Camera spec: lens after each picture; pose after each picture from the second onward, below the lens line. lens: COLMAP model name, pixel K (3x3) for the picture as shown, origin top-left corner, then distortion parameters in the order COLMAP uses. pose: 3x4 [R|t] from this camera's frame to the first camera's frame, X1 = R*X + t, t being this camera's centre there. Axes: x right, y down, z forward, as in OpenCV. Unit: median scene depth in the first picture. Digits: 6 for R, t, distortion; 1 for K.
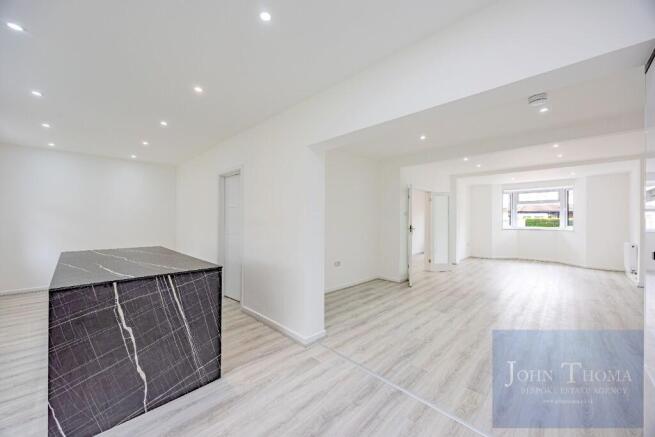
lens RADIAL K [[247.9, 0, 322.6], [0, 247.9, 218.9], [0, 0, 1]] dist [-0.008126, -0.000026]
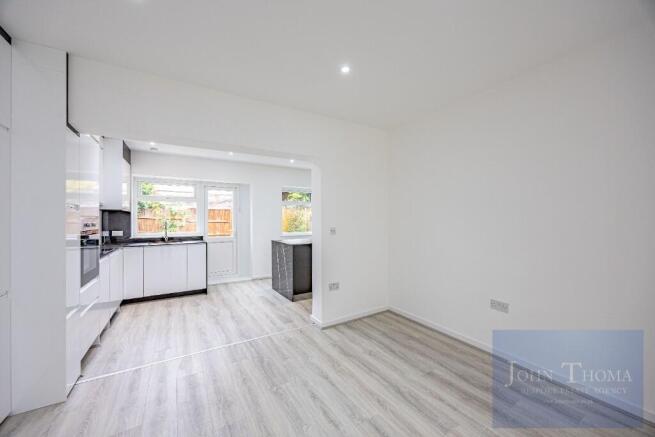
lens RADIAL K [[247.9, 0, 326.6], [0, 247.9, 217.3], [0, 0, 1]] dist [-0.008126, -0.000026]
pose [[-0.232586, -0.014086, -0.972474, 1.524006], [0.004678, 0.999867, -0.015601, 0.008959], [0.972565, -0.008178, -0.232489, 1.828077]]
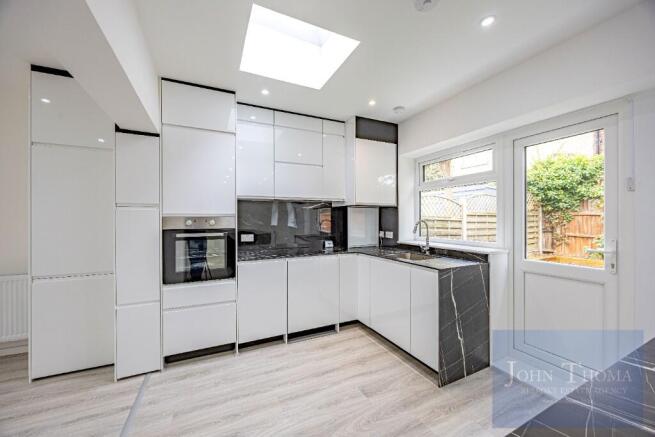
lens RADIAL K [[247.9, 0, 325.0], [0, 247.9, 218.8], [0, 0, 1]] dist [-0.008126, -0.000026]
pose [[-0.939552, -0.003520, 0.342388, -0.354528], [-0.004337, 0.999989, -0.001619, -0.000860], [-0.342379, -0.003006, -0.939557, 1.315241]]
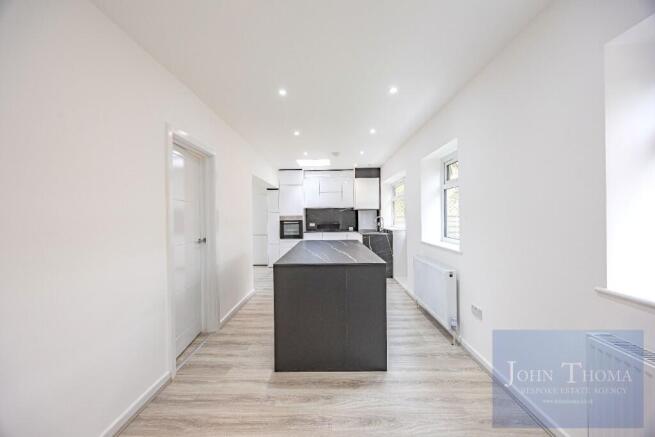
lens RADIAL K [[247.9, 0, 326.9], [0, 247.9, 215.9], [0, 0, 1]] dist [-0.008126, -0.000026]
pose [[-0.679148, 0.006292, 0.733974, -2.109628], [0.005007, 0.999980, -0.003940, 0.004071], [-0.733984, 0.000999, -0.679166, 2.290965]]
